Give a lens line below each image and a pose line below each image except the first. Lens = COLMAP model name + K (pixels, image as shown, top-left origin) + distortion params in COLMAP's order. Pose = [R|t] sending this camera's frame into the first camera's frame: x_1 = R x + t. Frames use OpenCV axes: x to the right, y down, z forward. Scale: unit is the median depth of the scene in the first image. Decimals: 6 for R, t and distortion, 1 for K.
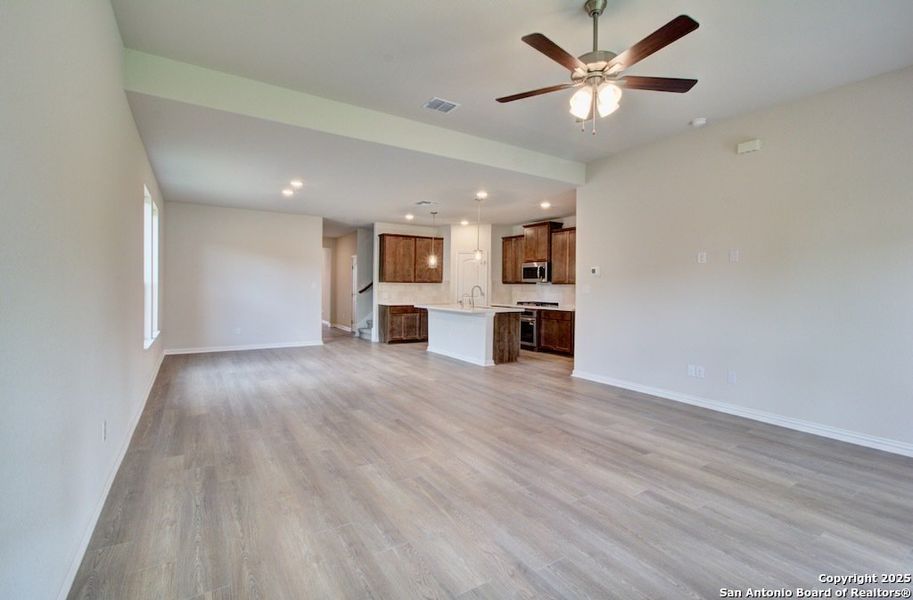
lens RADIAL K [[418.4, 0, 460.4], [0, 418.4, 292.1], [0, 0, 1]] dist [0.001008, 0.000074]
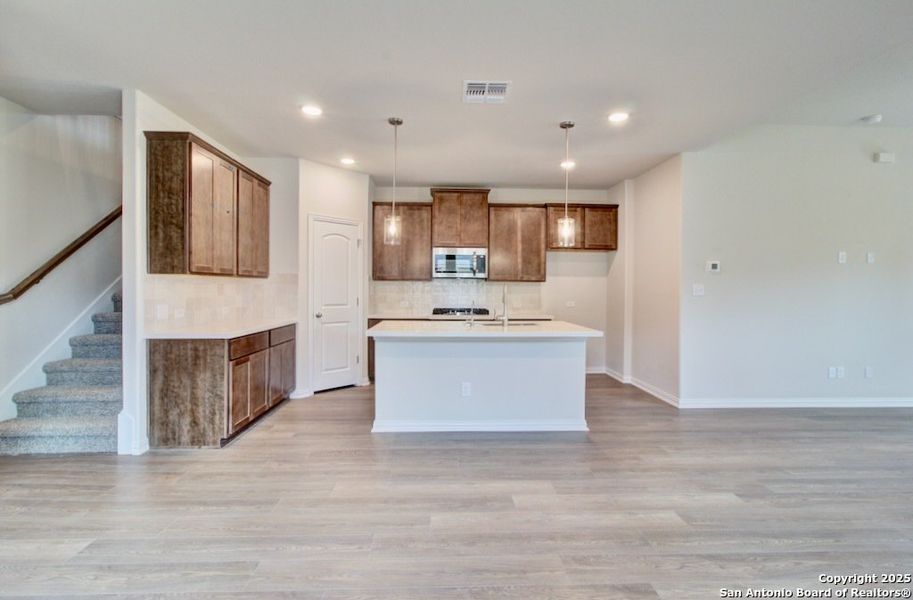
lens RADIAL K [[412.9, 0, 456.5], [0, 412.9, 295.8], [0, 0, 1]] dist [-0.000961, 0.000025]
pose [[0.513059, -0.025098, 0.857987, -0.360290], [0.009778, 0.999678, 0.023396, -0.011091], [-0.858298, -0.003614, 0.513139, 0.628476]]
